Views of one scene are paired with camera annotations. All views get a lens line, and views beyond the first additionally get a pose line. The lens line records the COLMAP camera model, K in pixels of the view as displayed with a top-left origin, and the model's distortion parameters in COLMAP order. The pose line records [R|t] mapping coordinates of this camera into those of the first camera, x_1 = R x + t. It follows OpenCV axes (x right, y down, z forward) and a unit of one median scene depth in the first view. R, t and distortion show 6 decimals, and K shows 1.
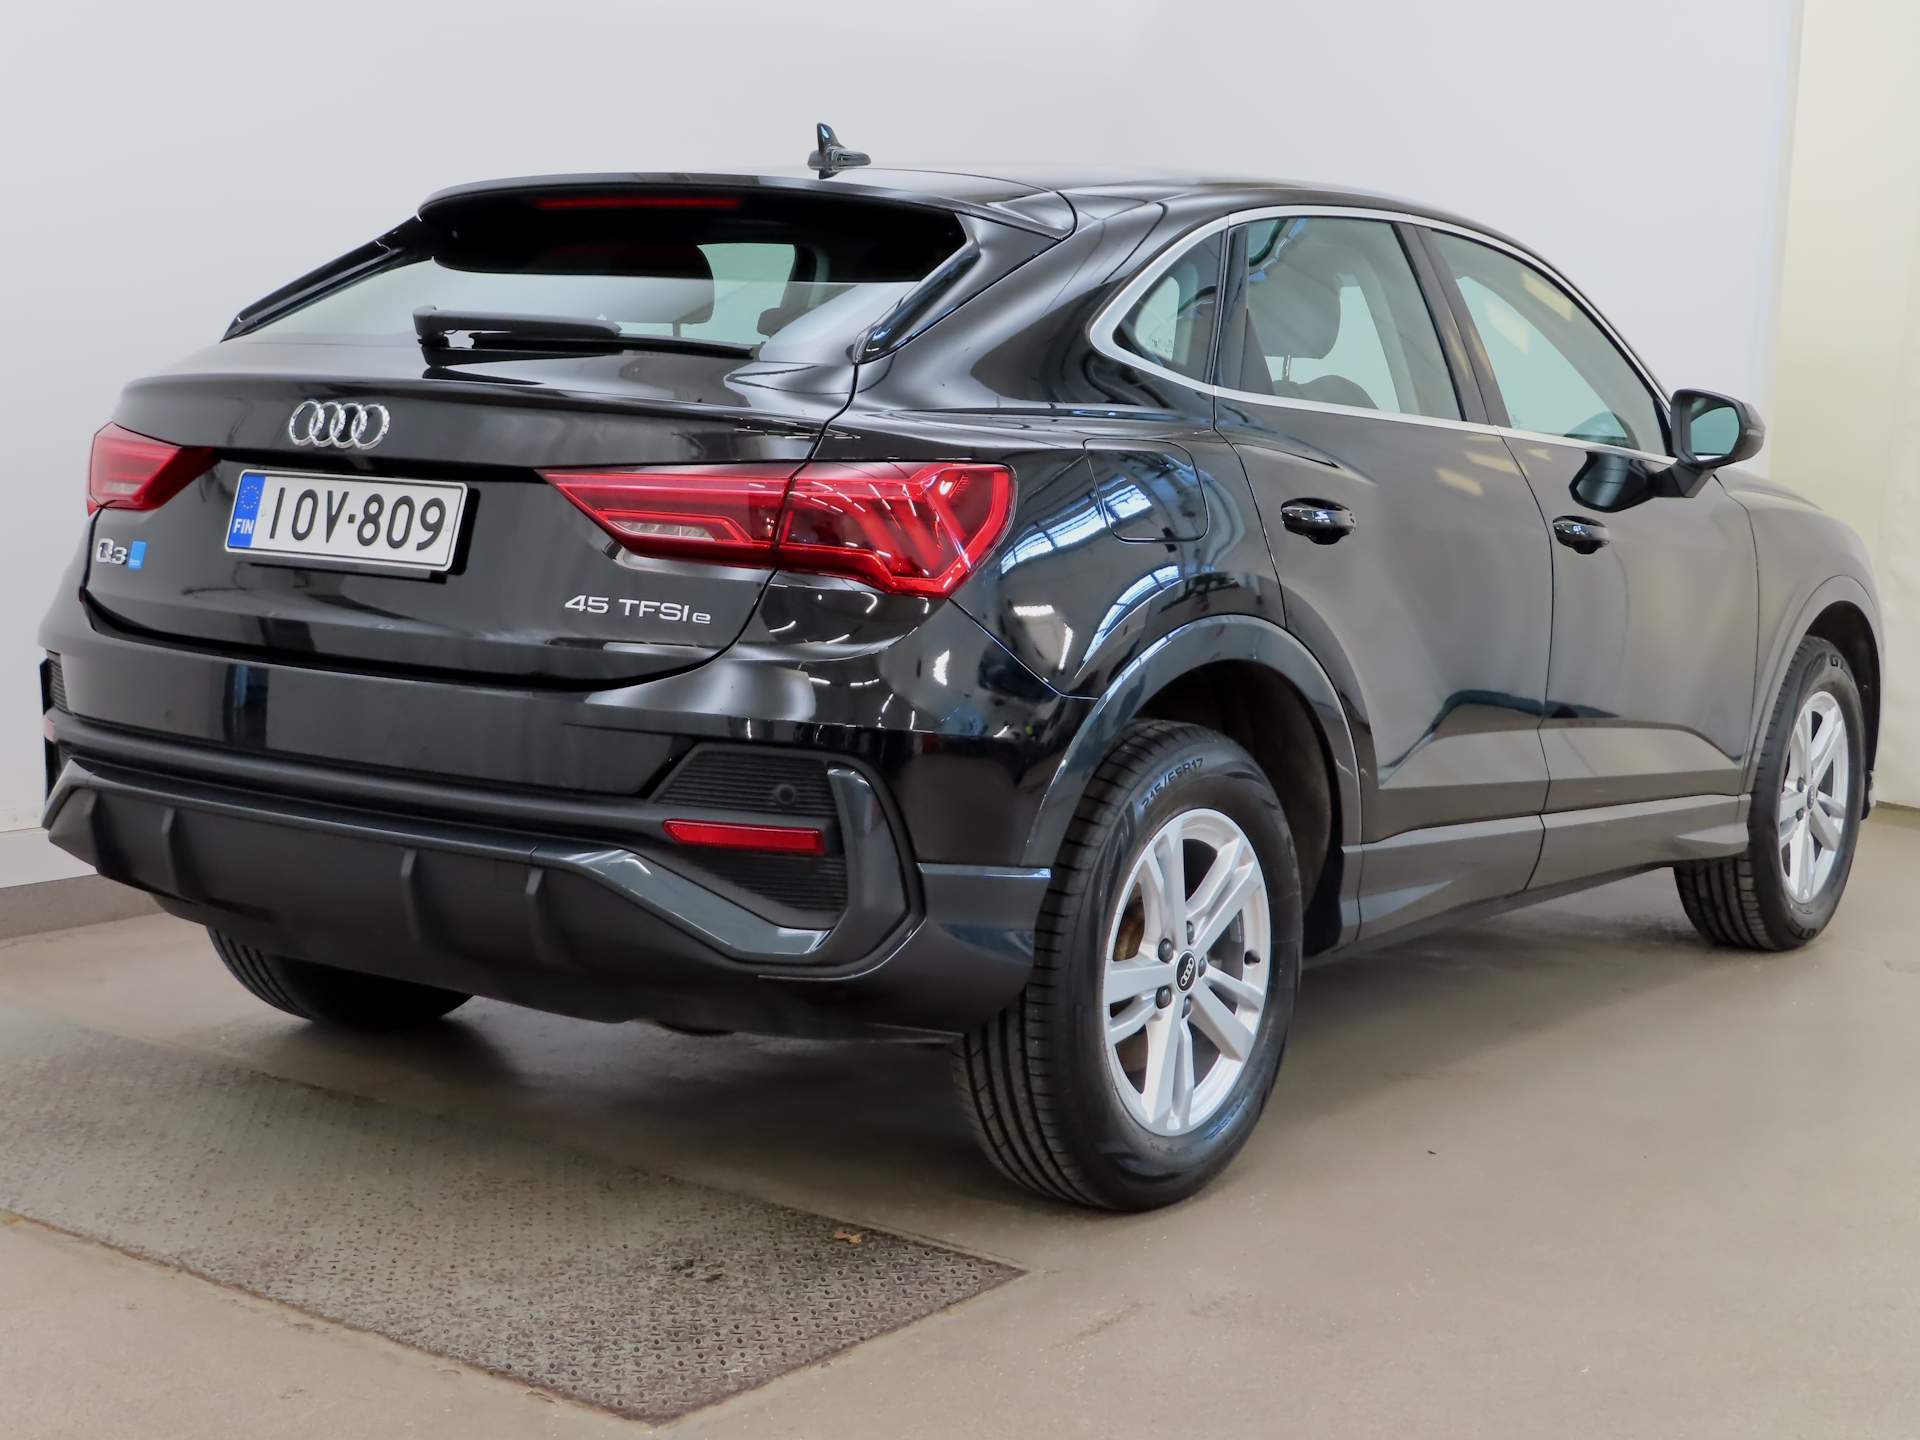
lens RADIAL K [[3098.0, 0, 960.0], [0, 3098.0, 720.0], [0, 0, 1]] dist [0.022155, -1.520750]
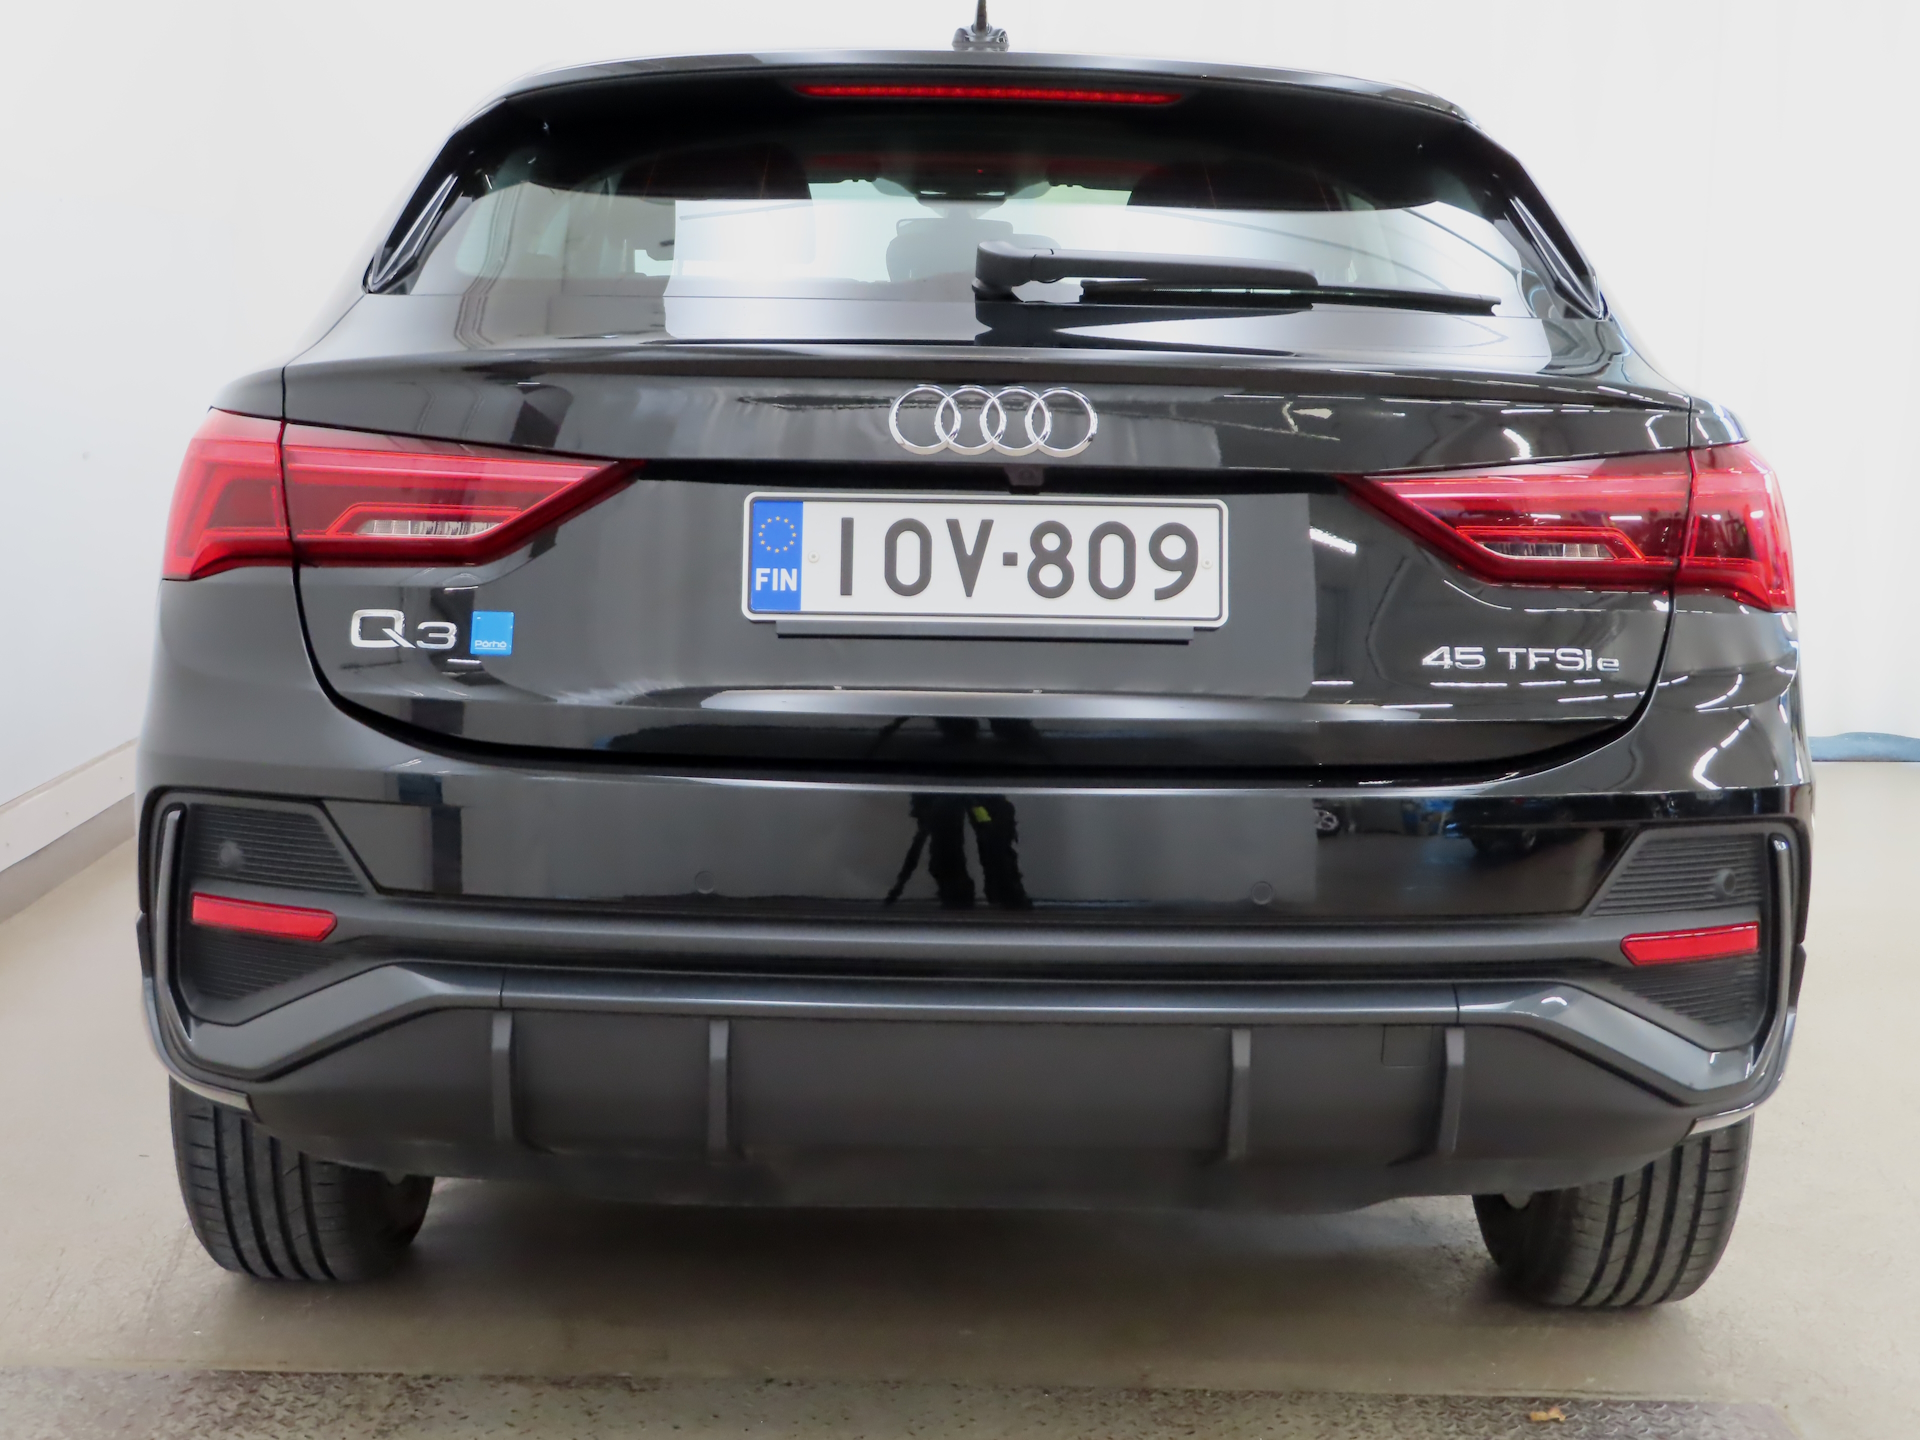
lens RADIAL K [[3098.0, 0, 960.0], [0, 3098.0, 720.0], [0, 0, 1]] dist [0.022155, -1.520750]
pose [[0.781764, -0.100558, 0.615414, -0.629878], [0.075879, 0.994918, 0.066179, -0.076219], [-0.618941, -0.005040, 0.785421, 0.476346]]
